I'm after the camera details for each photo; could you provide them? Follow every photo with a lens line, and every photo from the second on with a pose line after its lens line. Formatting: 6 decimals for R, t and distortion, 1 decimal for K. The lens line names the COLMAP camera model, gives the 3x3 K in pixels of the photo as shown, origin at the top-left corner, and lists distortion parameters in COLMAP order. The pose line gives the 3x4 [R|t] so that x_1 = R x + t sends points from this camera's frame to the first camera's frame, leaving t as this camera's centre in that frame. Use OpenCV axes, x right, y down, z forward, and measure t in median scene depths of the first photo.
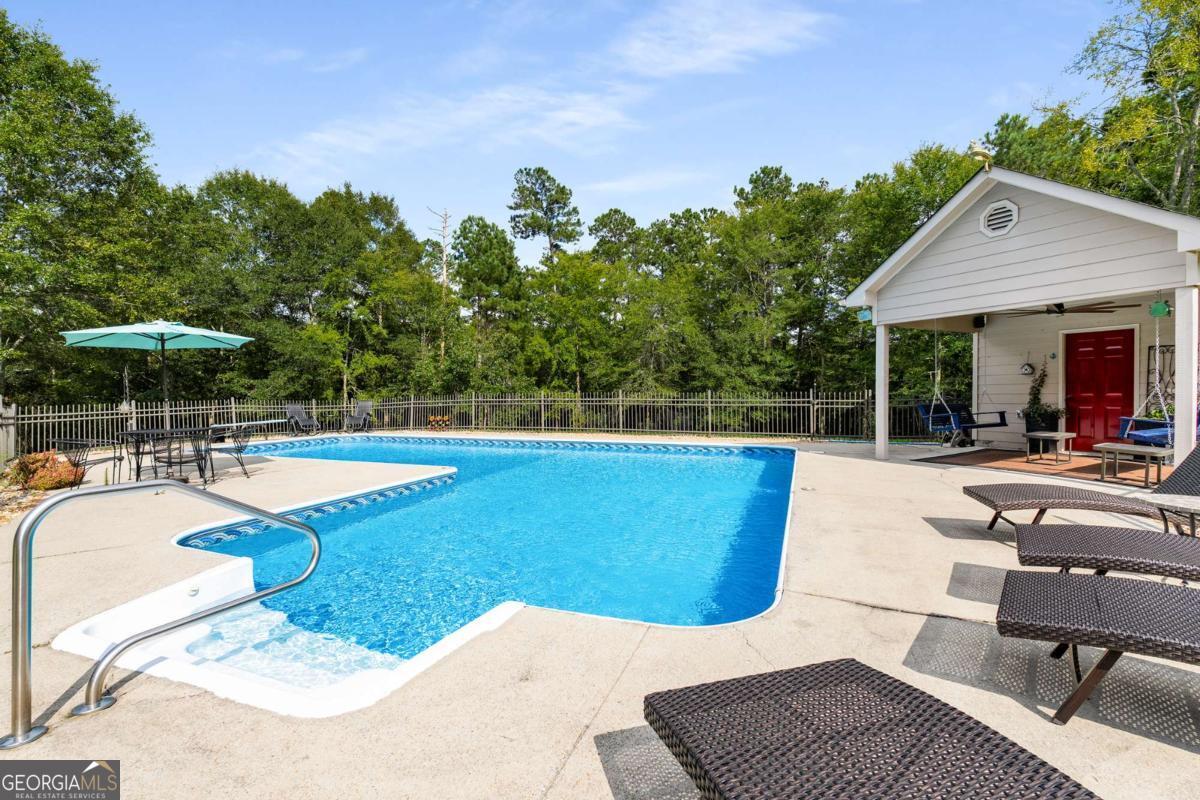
lens RADIAL K [[523.9, 0, 597.1], [0, 523.9, 397.1], [0, 0, 1]] dist [-0.004894, 0.000630]
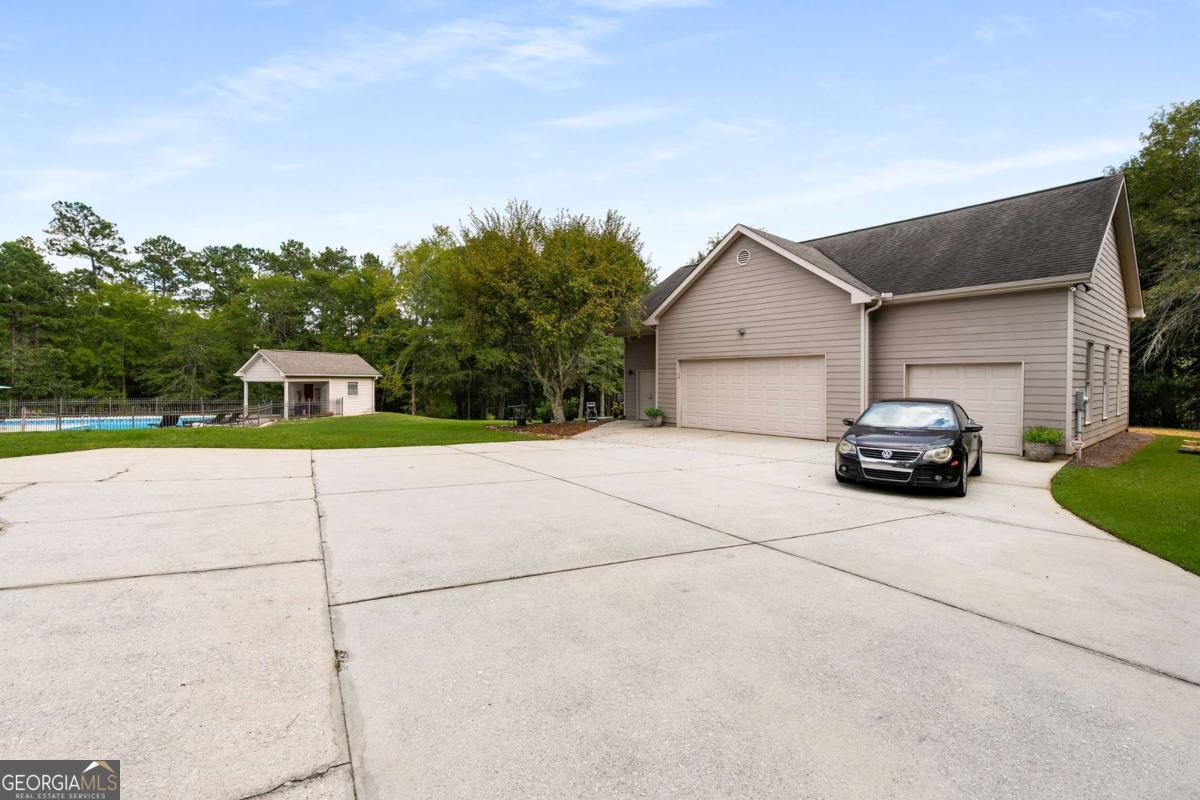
lens RADIAL K [[523.9, 0, 592.7], [0, 523.9, 389.2], [0, 0, 1]] dist [-0.004894, 0.000630]
pose [[0.758811, 0.004138, 0.651298, 0.002140], [-0.006829, 0.999975, 0.001604, -0.021815], [-0.651276, -0.005665, 0.758820, -0.677793]]
